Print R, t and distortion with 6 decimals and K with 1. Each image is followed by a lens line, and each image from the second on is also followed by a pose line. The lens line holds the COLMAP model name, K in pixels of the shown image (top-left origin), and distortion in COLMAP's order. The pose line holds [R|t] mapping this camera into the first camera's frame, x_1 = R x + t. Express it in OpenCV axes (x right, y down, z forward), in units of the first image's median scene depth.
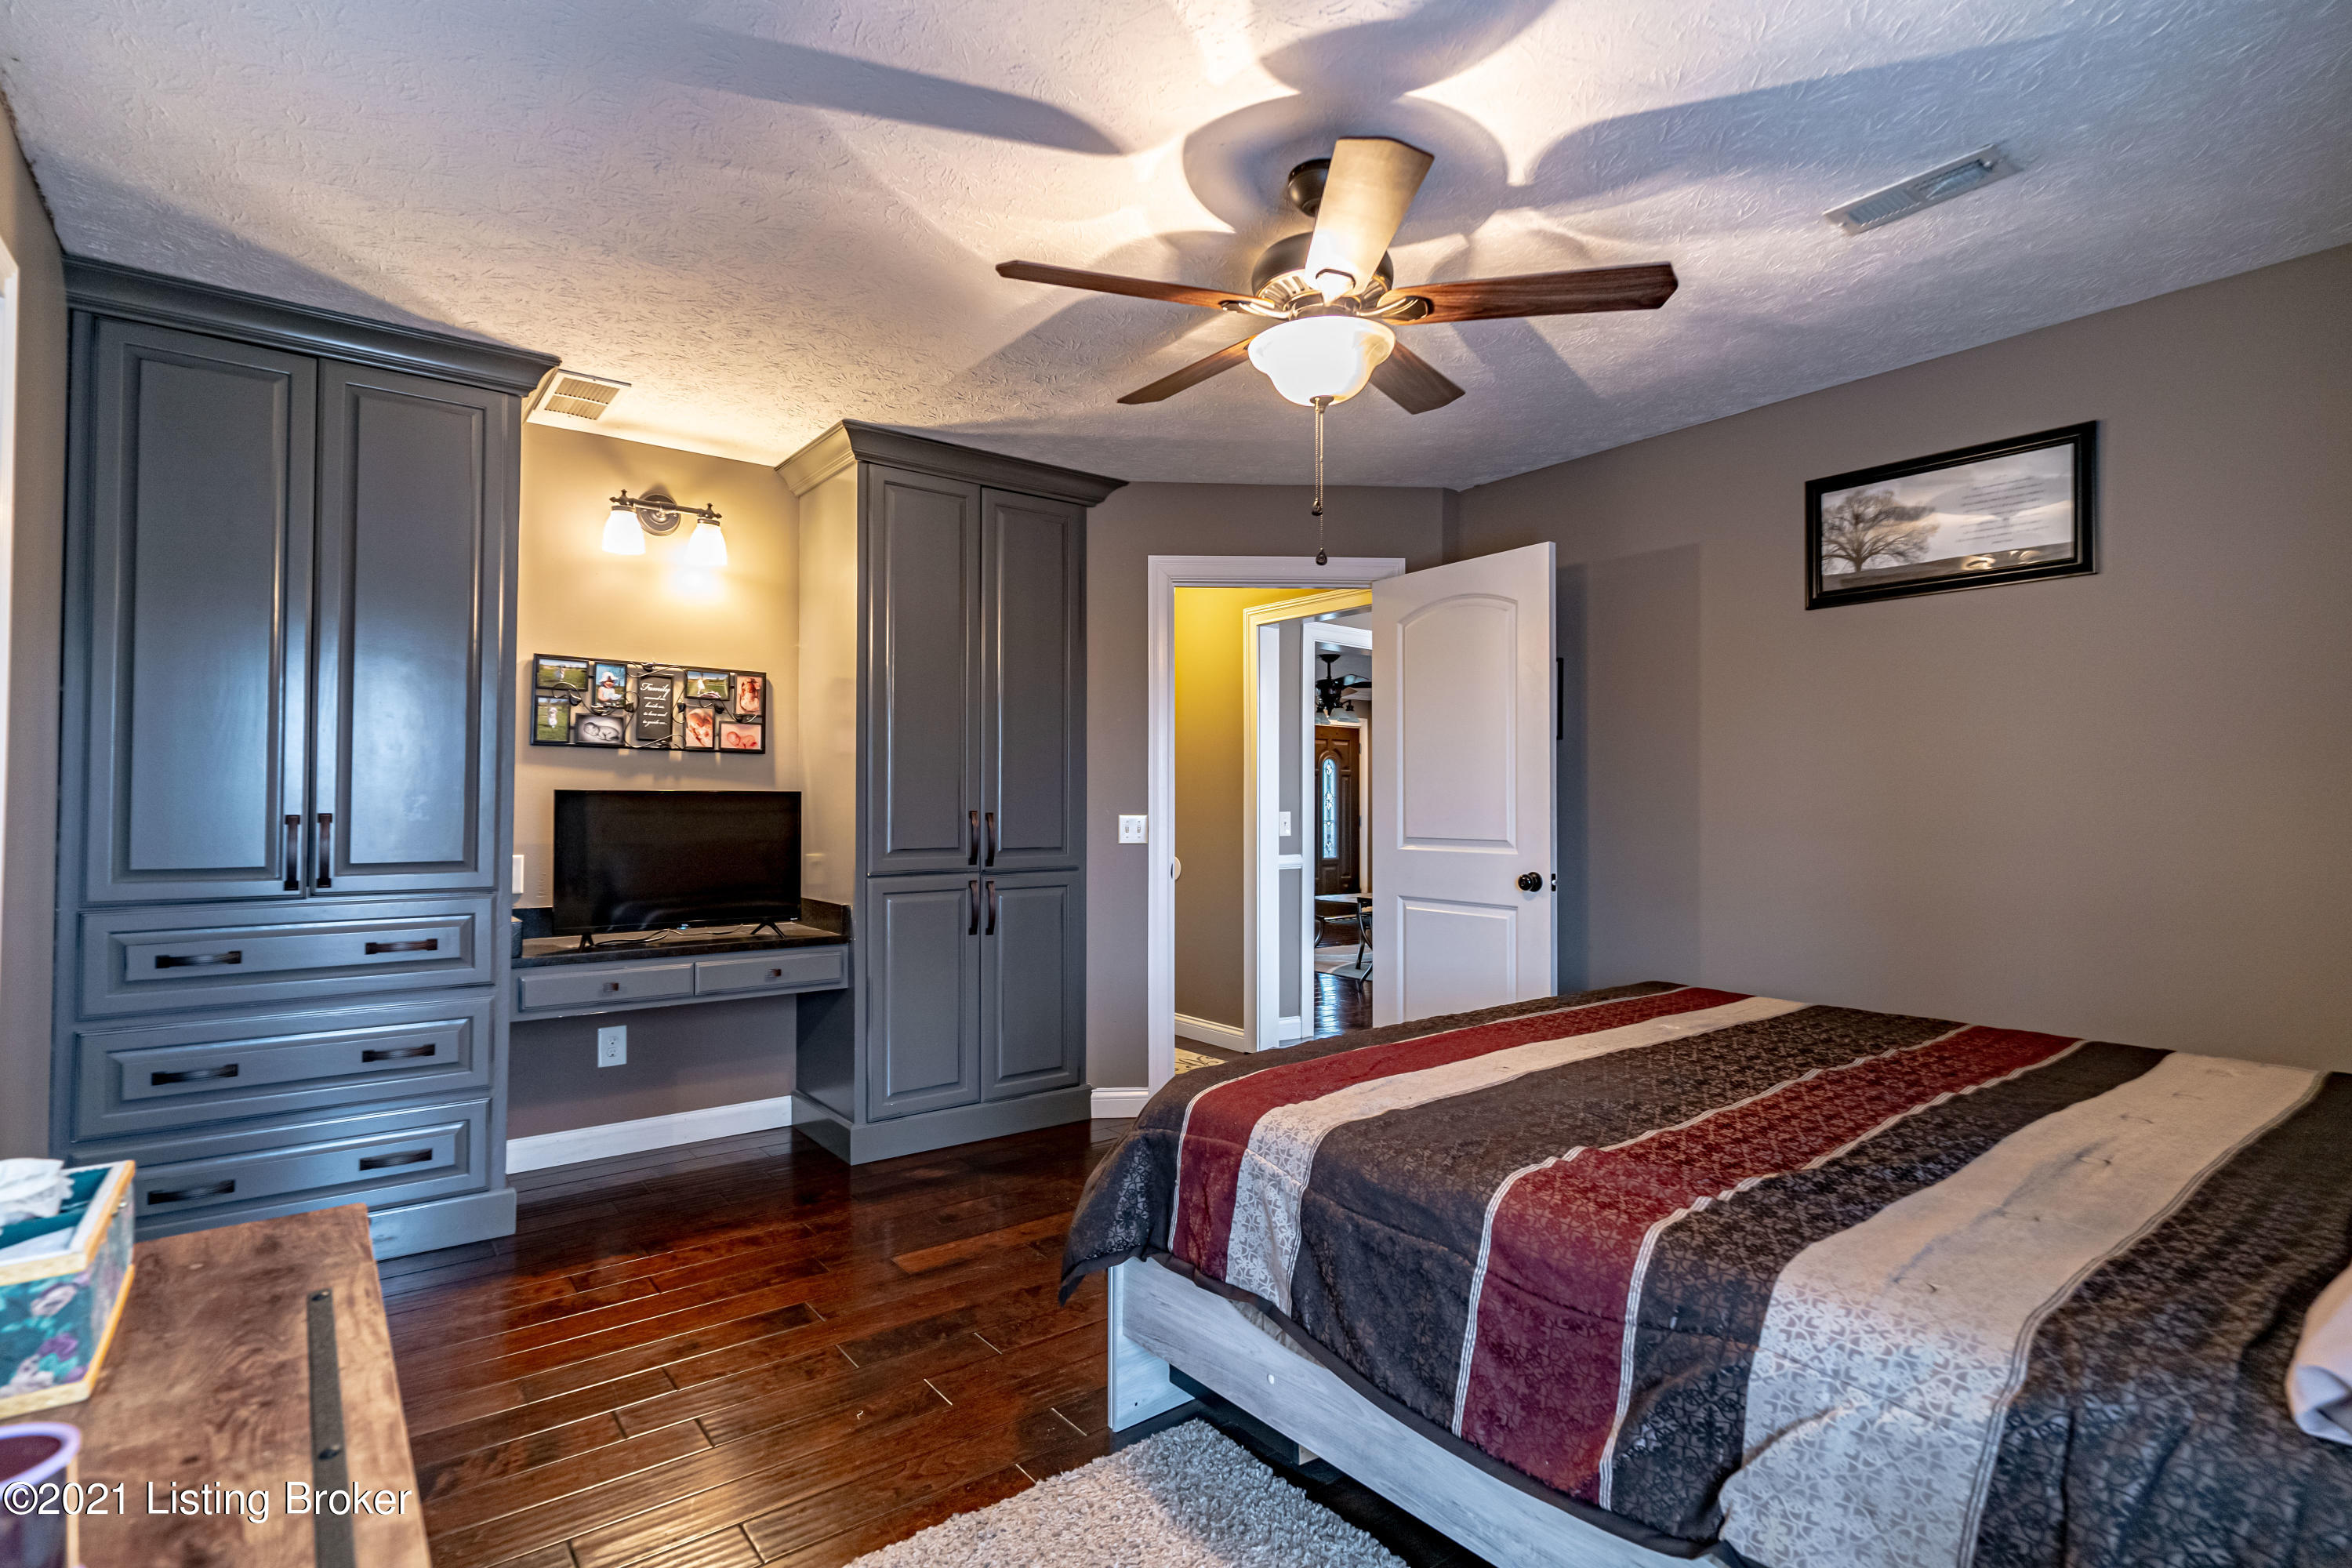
lens RADIAL K [[1128.9, 0, 1175.5], [0, 1128.9, 792.8], [0, 0, 1]] dist [0.002598, 0.000440]
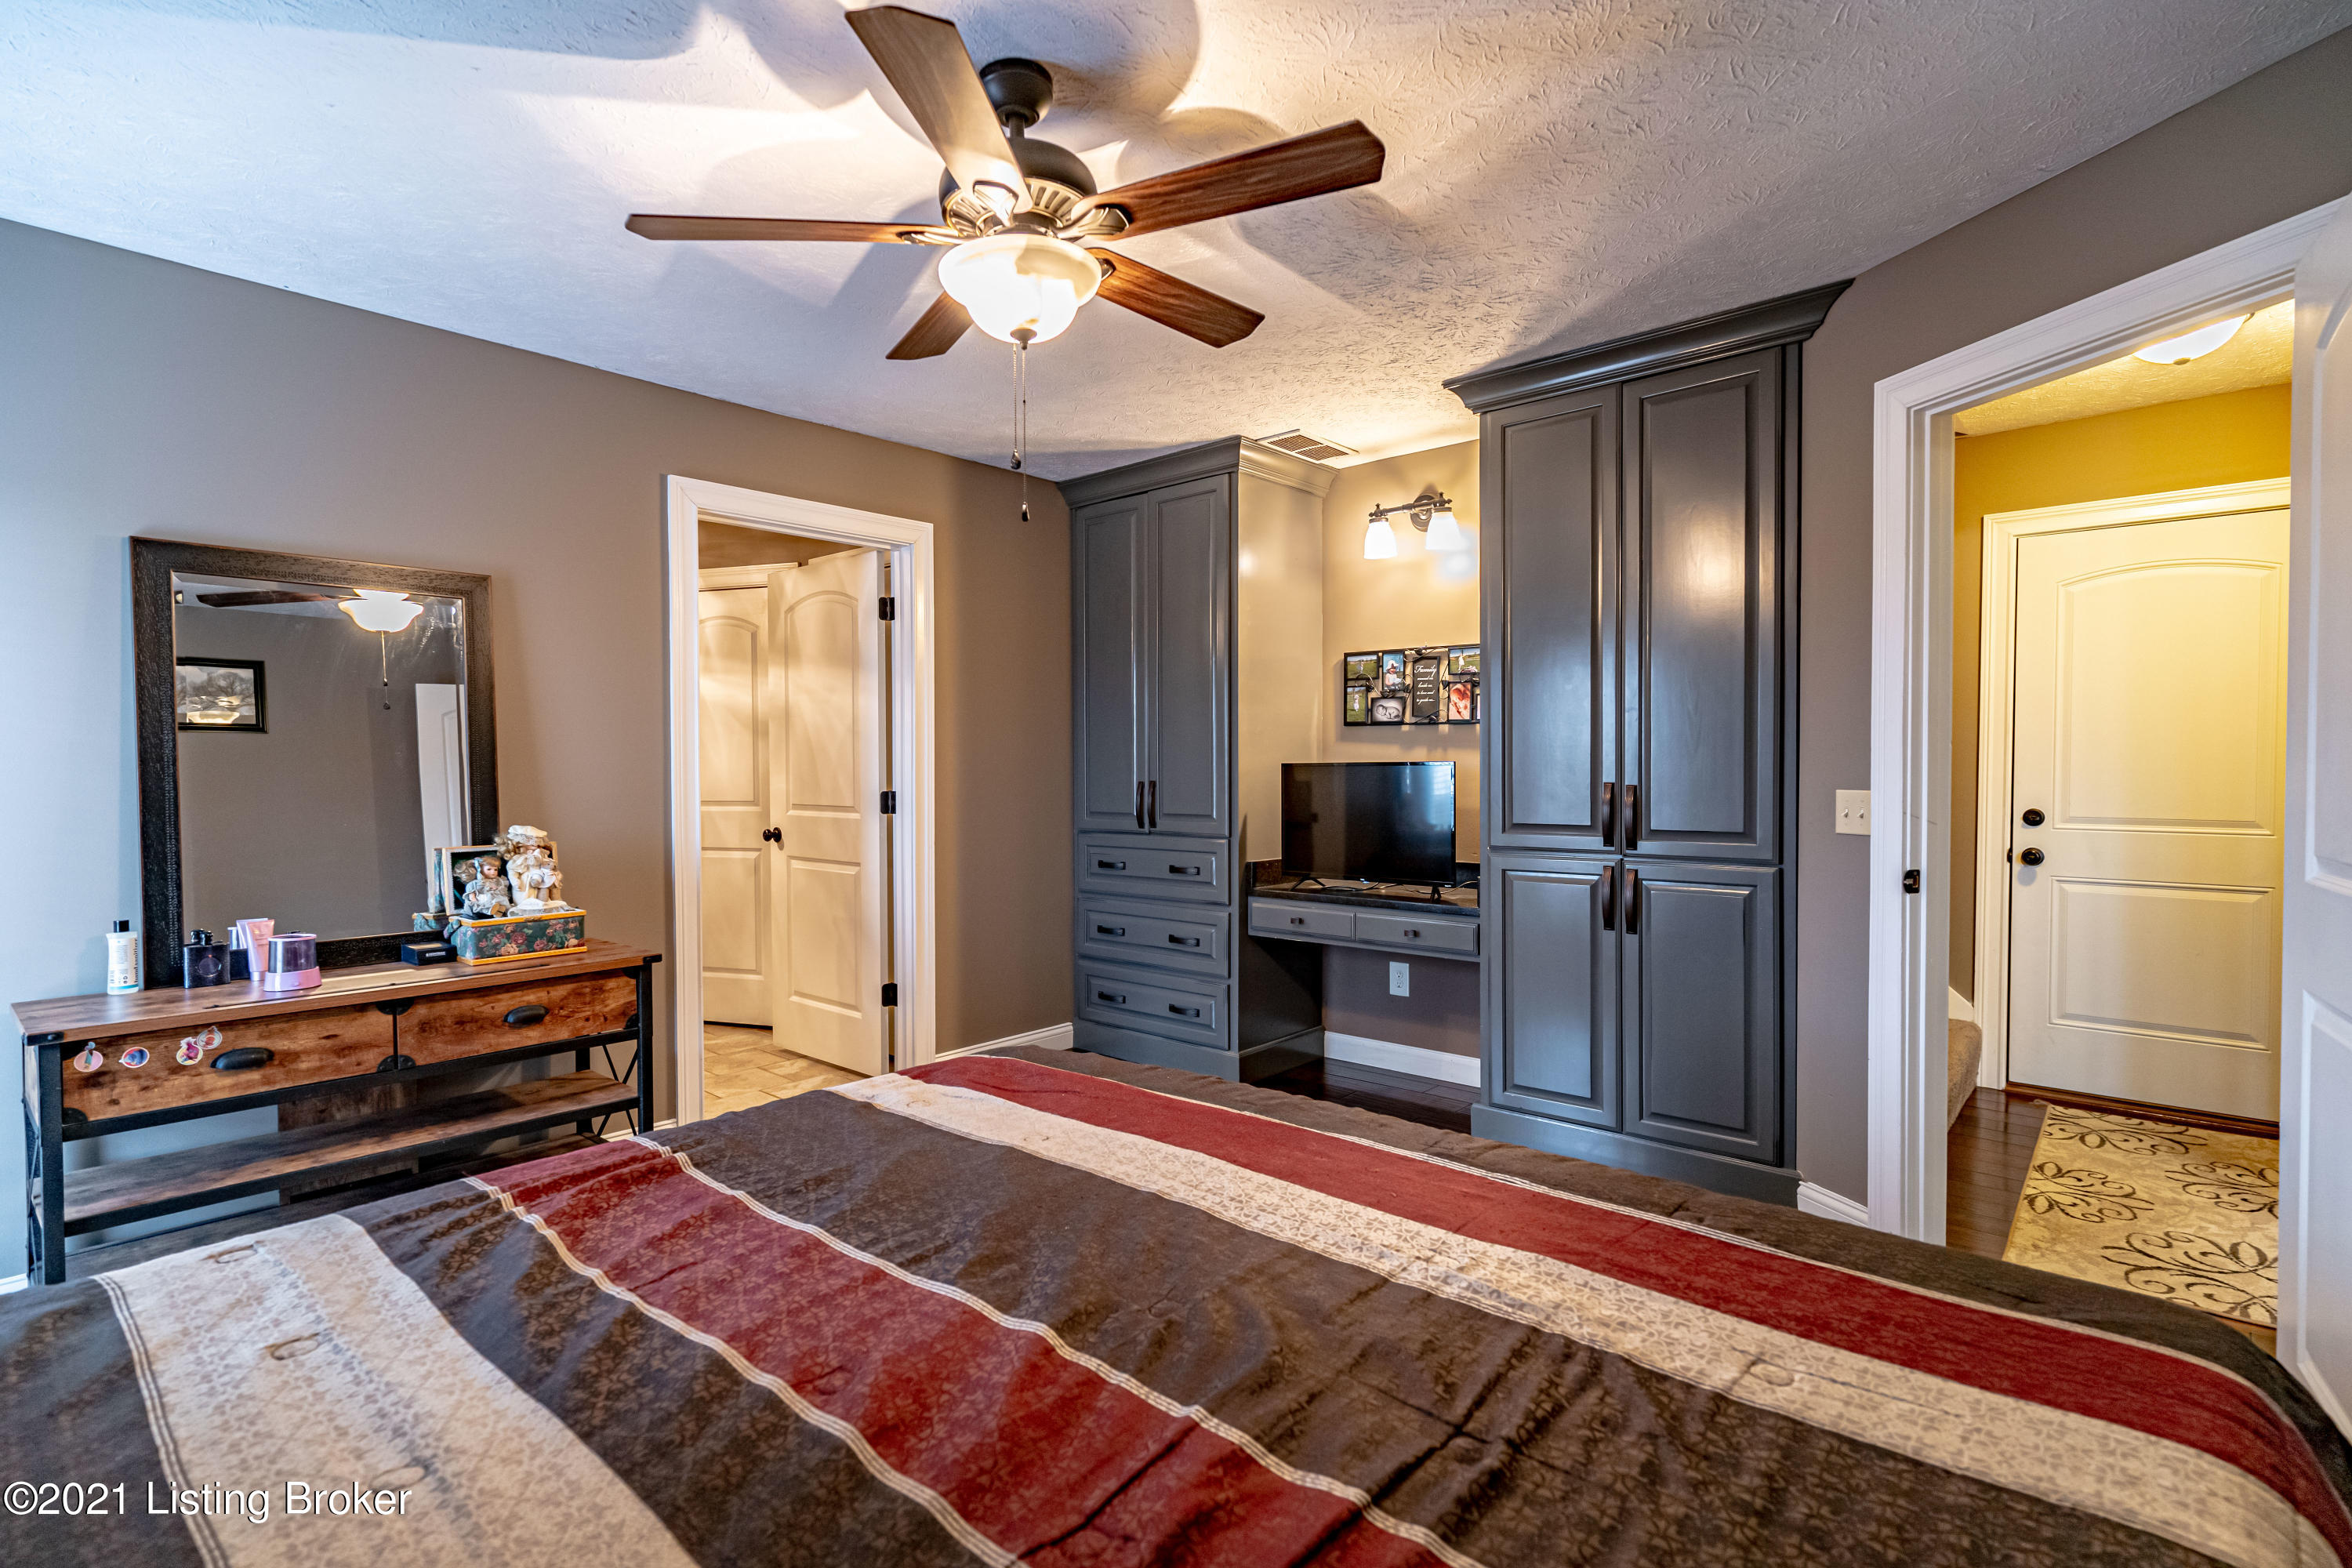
lens RADIAL K [[1128.9, 0, 1169.8], [0, 1128.9, 793.3], [0, 0, 1]] dist [0.002598, 0.000440]
pose [[0.180848, 0.023750, -0.983224, 0.615468], [0.021598, 0.999371, 0.028112, -0.006922], [0.983274, -0.026319, 0.180222, 0.562896]]
